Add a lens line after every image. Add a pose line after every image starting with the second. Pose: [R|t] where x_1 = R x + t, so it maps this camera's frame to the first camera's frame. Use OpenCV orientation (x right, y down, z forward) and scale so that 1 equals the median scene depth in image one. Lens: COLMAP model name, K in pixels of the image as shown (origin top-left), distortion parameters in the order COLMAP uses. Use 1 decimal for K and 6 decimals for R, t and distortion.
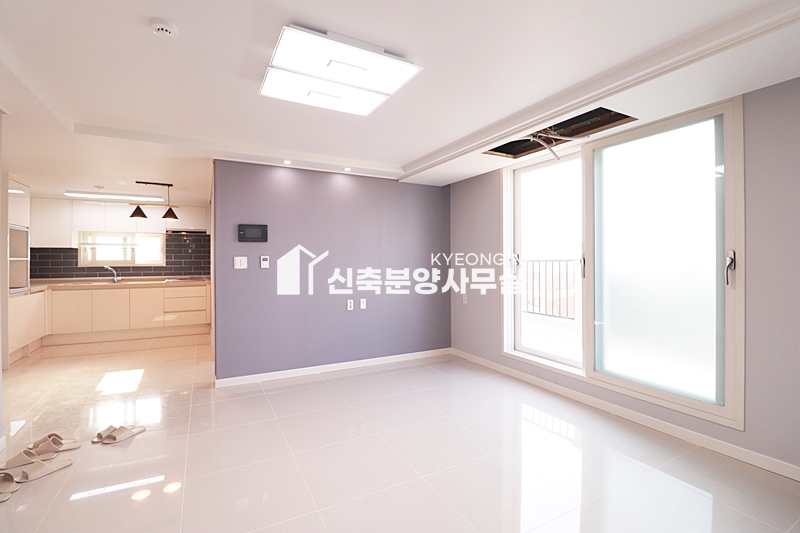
lens RADIAL K [[371.9, 0, 396.0], [0, 371.9, 257.4], [0, 0, 1]] dist [-0.001500, -0.000583]
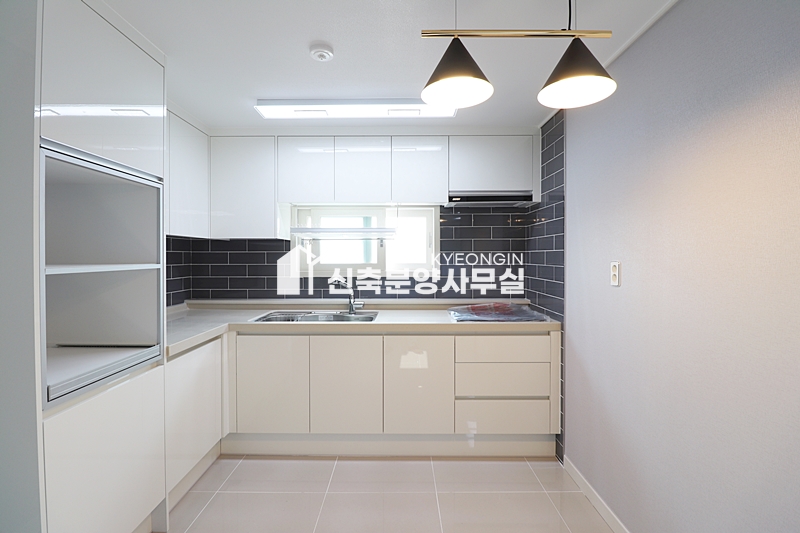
lens RADIAL K [[371.9, 0, 396.0], [0, 371.9, 257.4], [0, 0, 1]] dist [-0.001500, -0.000583]
pose [[0.878637, 0.008513, -0.477415, -0.489115], [-0.002895, 0.999918, 0.012500, -0.007429], [0.477482, -0.009601, 0.878589, 0.623774]]
